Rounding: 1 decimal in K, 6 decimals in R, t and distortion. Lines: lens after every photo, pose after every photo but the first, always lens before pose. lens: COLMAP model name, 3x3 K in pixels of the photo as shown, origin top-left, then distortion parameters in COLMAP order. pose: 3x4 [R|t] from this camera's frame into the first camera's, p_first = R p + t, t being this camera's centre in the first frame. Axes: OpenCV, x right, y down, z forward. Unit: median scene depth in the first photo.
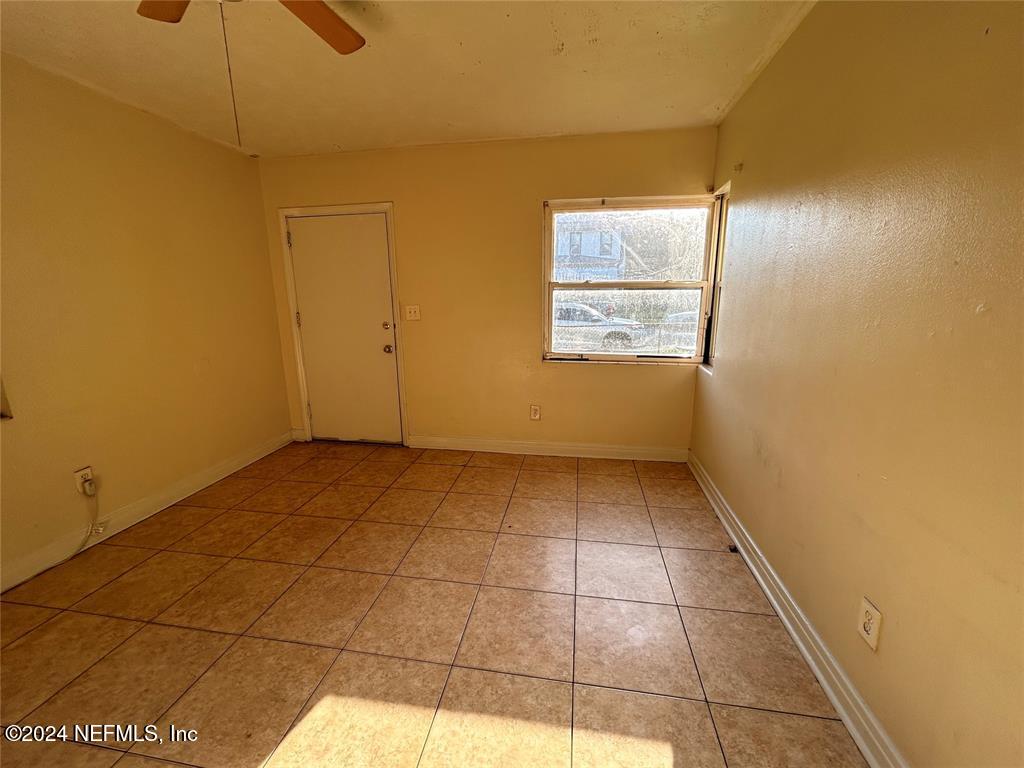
lens RADIAL K [[417.5, 0, 512.5], [0, 417.5, 381.5], [0, 0, 1]] dist [-0.007789, 0.004216]
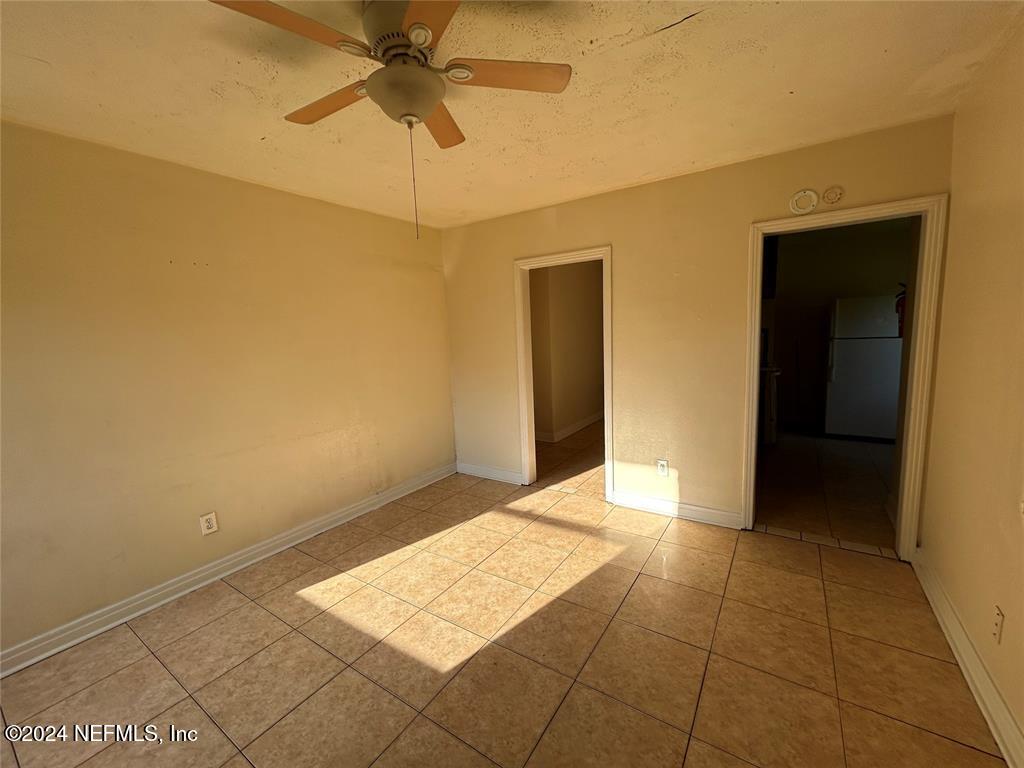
lens RADIAL K [[417.5, 0, 511.3], [0, 417.5, 384.1], [0, 0, 1]] dist [-0.007789, 0.004216]
pose [[-0.910042, -0.006900, 0.414458, -1.112823], [0.131545, 0.943371, 0.304544, -0.405197], [-0.393089, 0.331668, -0.857600, 1.654278]]
